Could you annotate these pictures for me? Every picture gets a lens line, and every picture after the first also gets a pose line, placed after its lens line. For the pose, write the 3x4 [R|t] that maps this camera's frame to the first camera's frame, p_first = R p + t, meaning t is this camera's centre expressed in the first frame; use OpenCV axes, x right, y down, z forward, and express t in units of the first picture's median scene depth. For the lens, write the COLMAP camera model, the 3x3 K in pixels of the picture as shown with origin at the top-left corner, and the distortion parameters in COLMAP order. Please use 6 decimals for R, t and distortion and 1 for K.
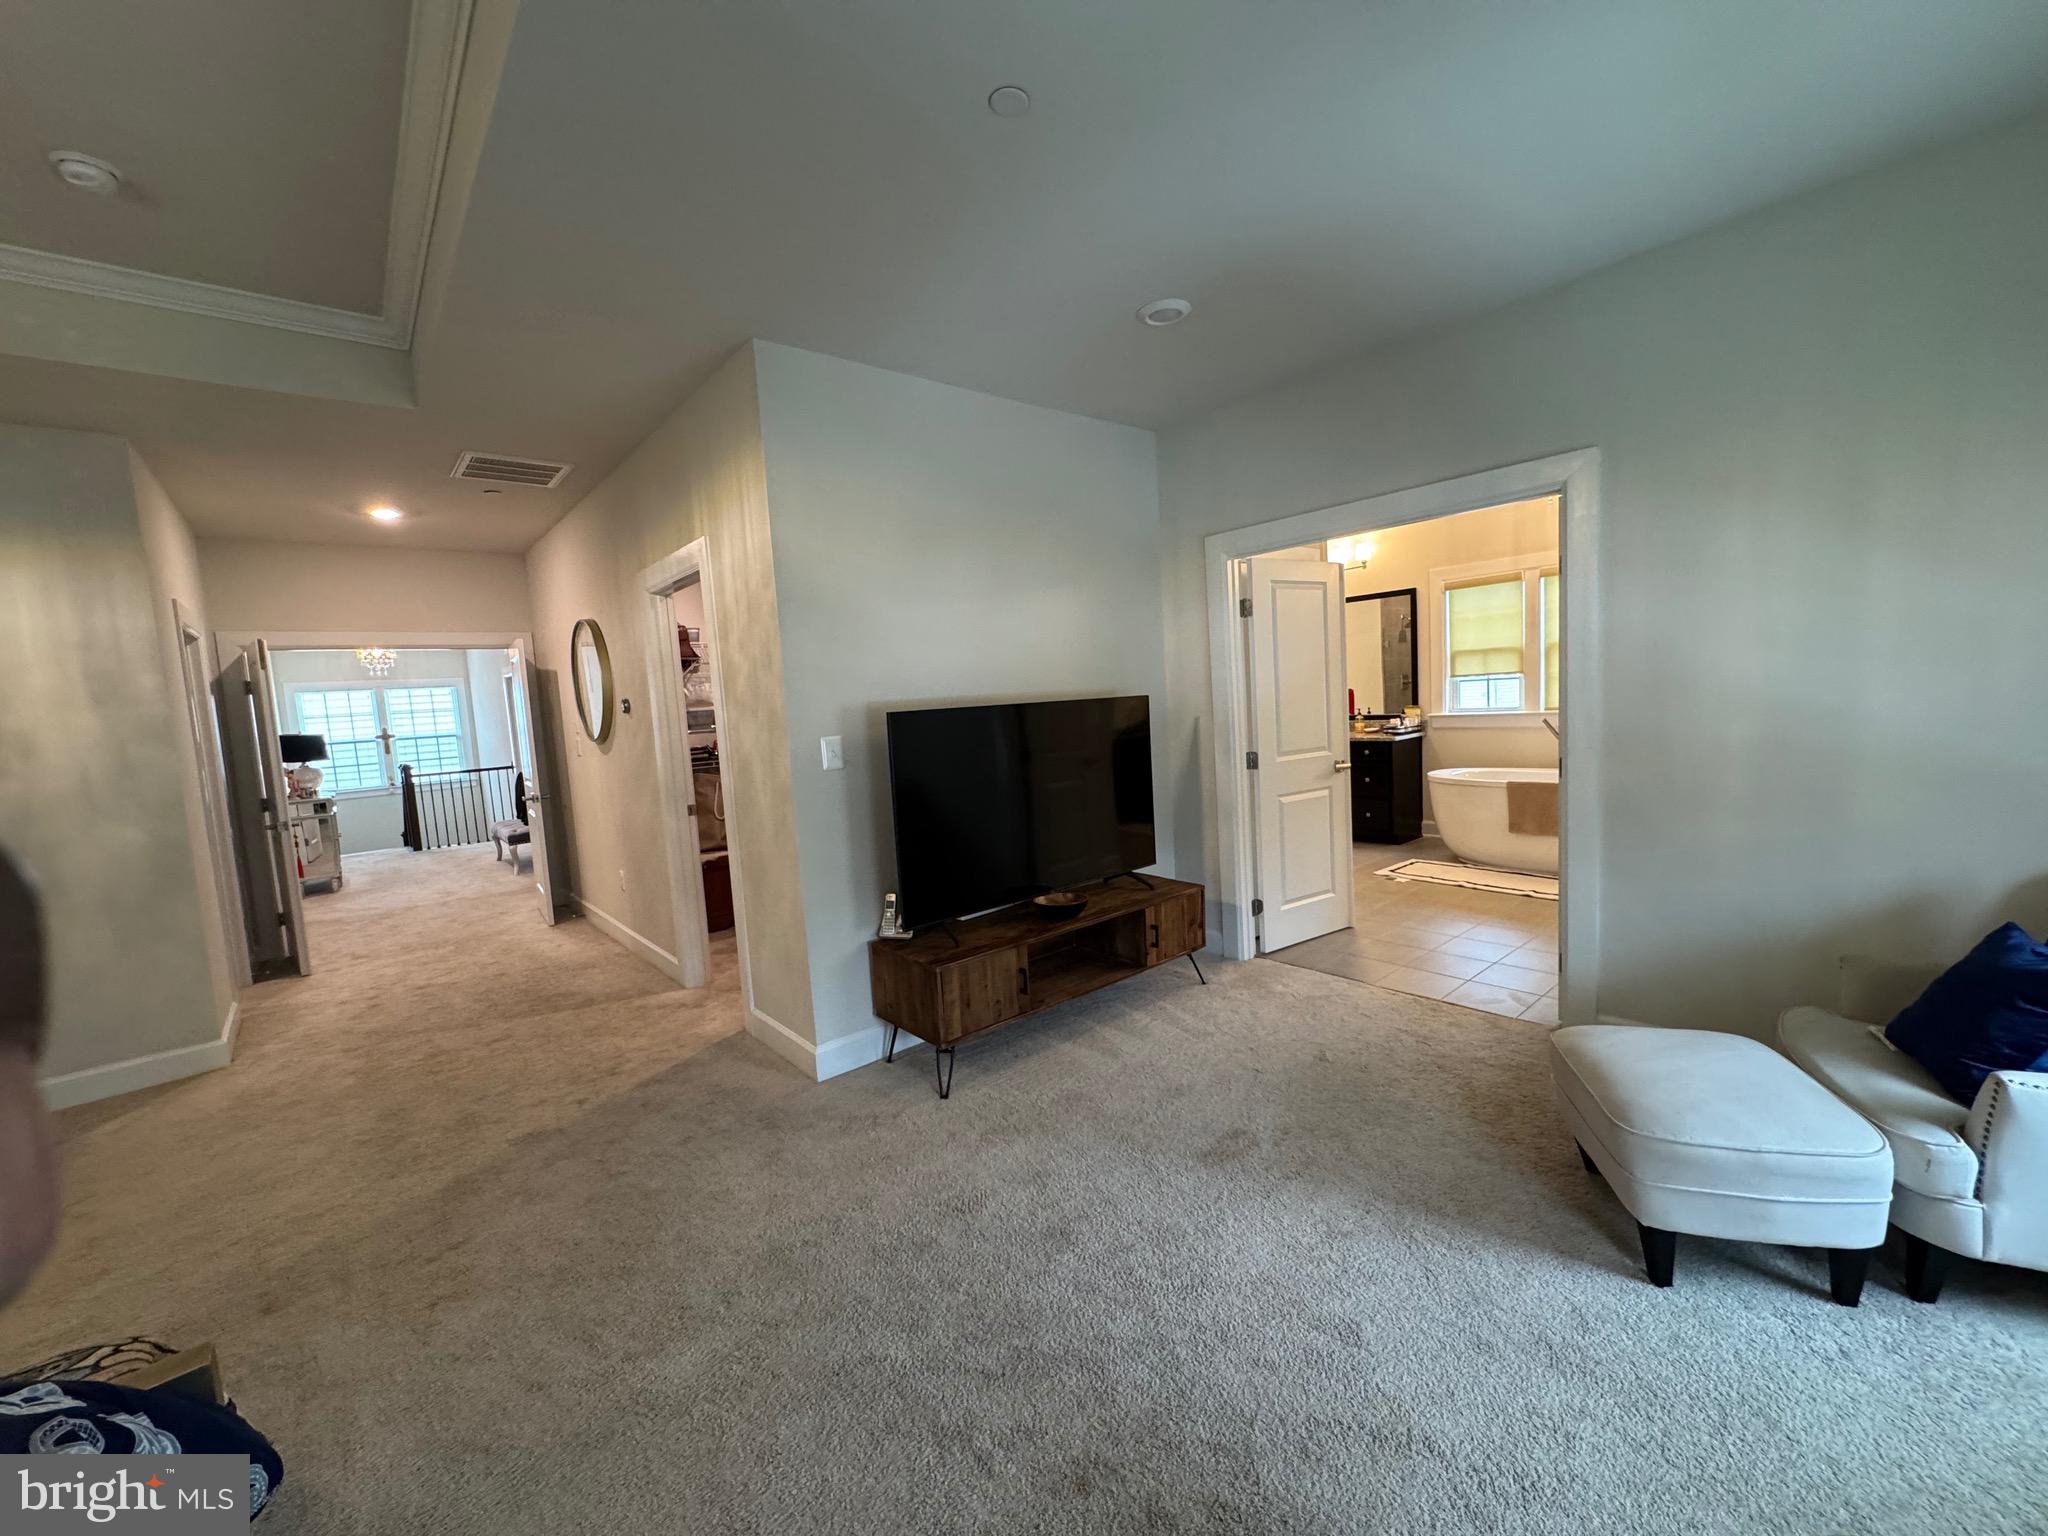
lens RADIAL K [[818.8, 0, 1023.4], [0, 818.8, 768.0], [0, 0, 1]] dist [-0.004189, 0.000777]
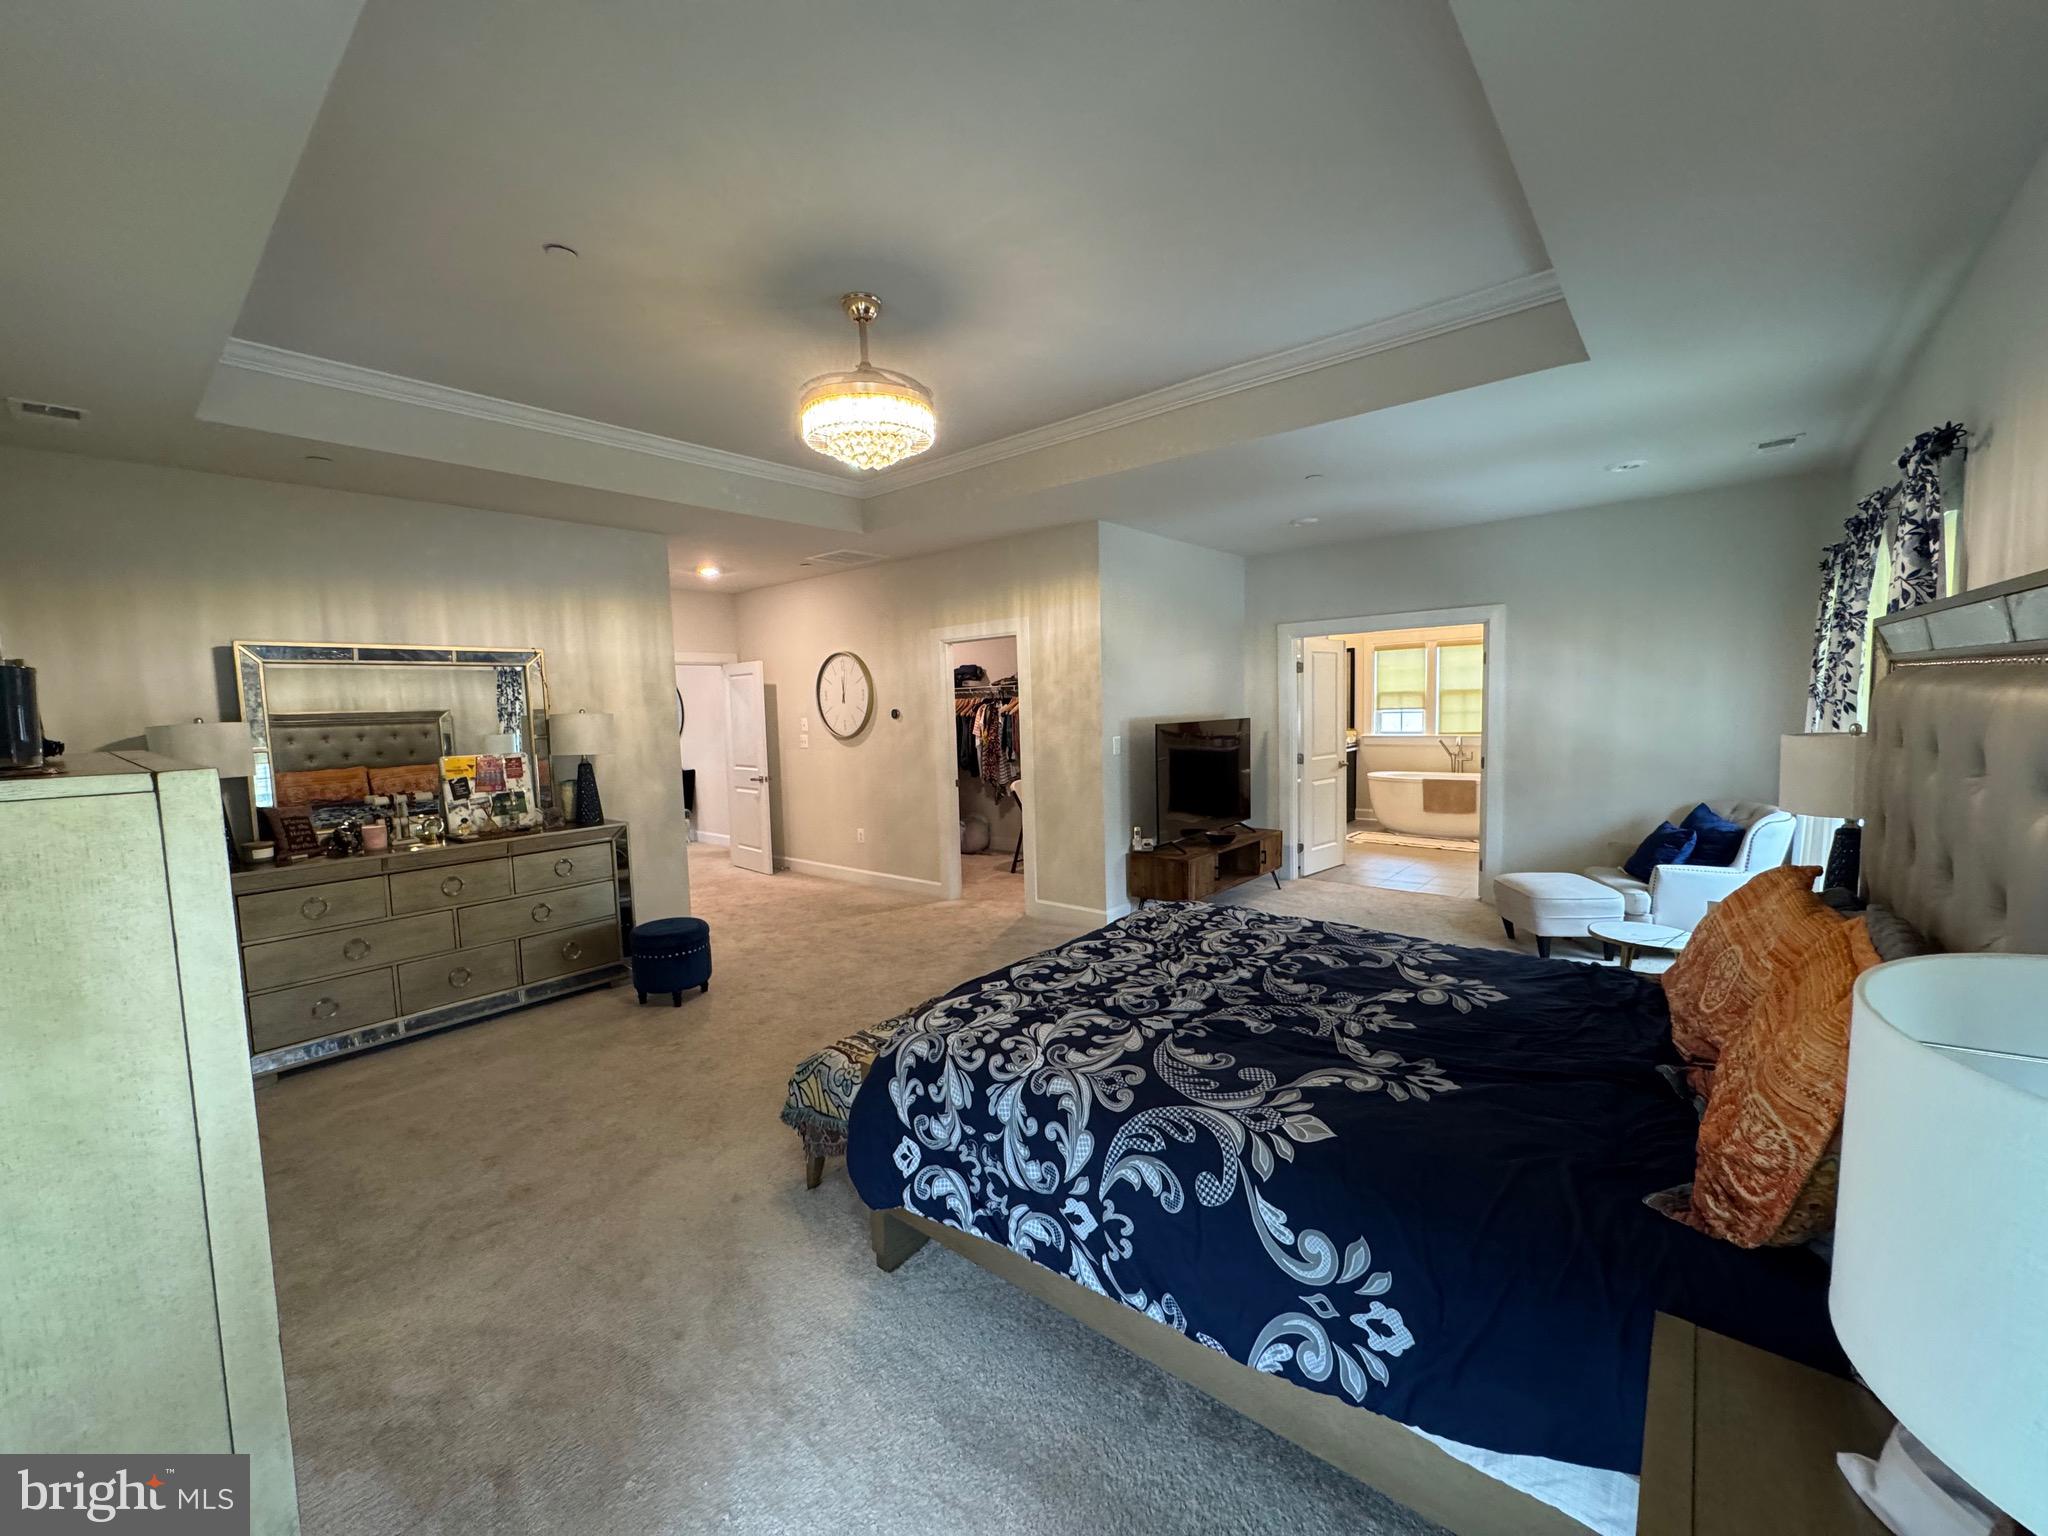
lens RADIAL K [[818.8, 0, 1021.3], [0, 818.8, 768.1], [0, 0, 1]] dist [-0.004189, 0.000777]
pose [[0.986480, 0.020473, 0.162601, -0.551264], [-0.017647, 0.999667, -0.018806, 0.051350], [-0.162932, 0.015682, 0.986513, -0.550720]]
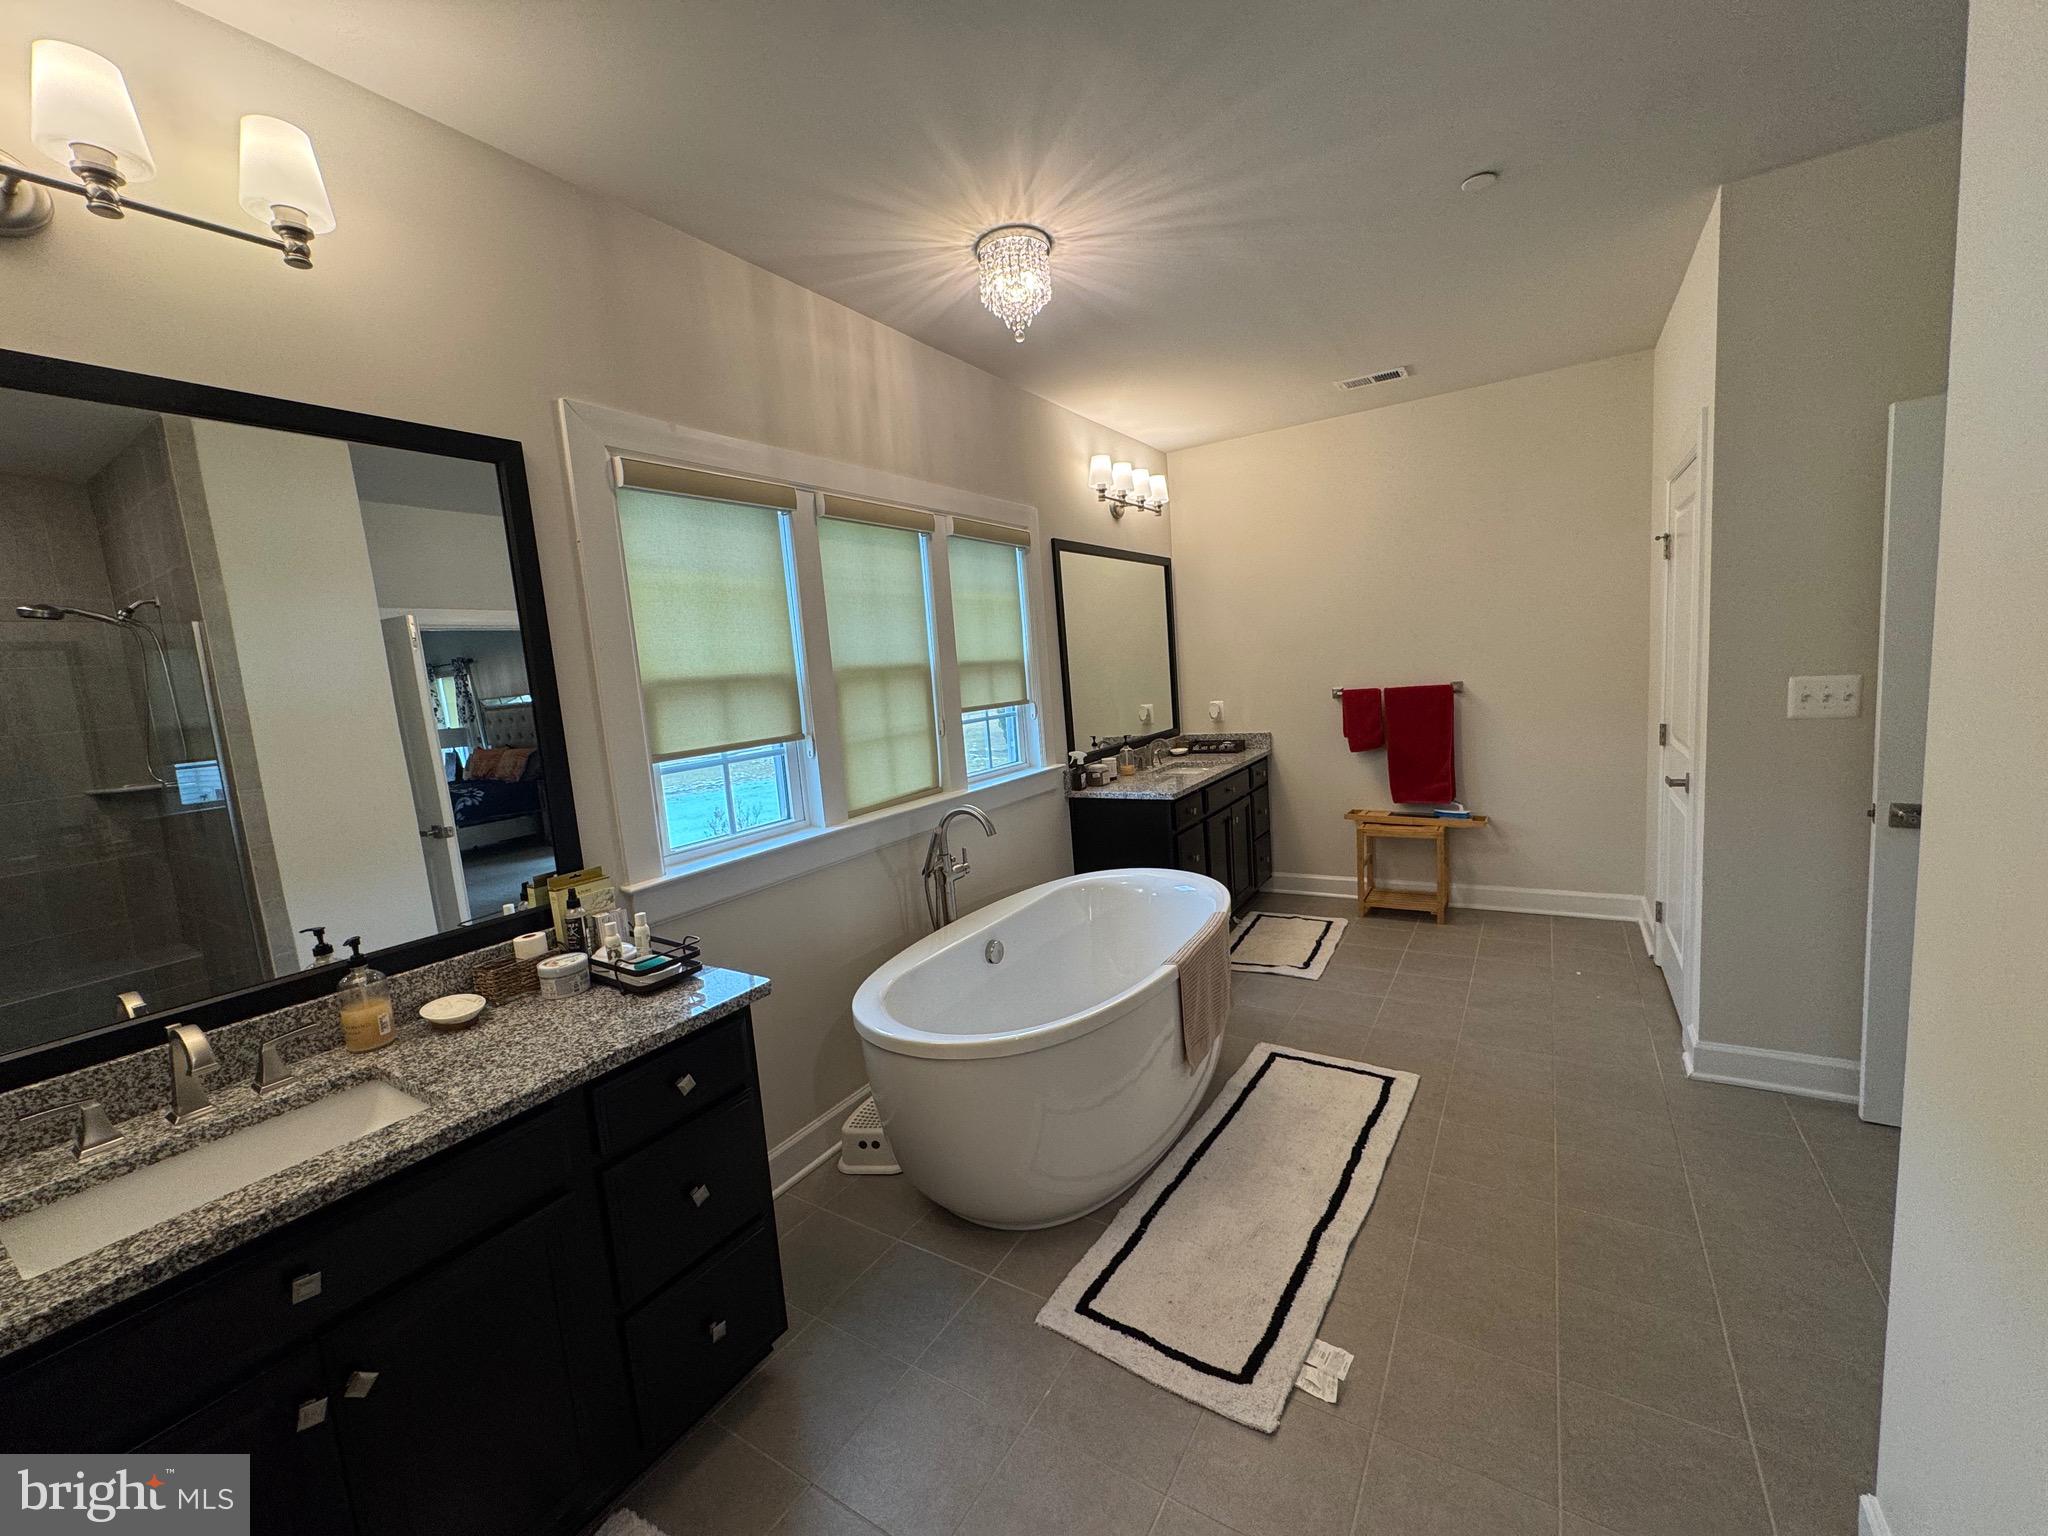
lens RADIAL K [[818.8, 0, 1031.6], [0, 818.8, 763.6], [0, 0, 1]] dist [-0.004189, 0.000777]
pose [[-0.294985, -0.025261, 0.955168, 0.271198], [0.177712, 0.980758, 0.080821, -0.175404], [-0.938830, 0.193586, -0.284820, 1.524583]]
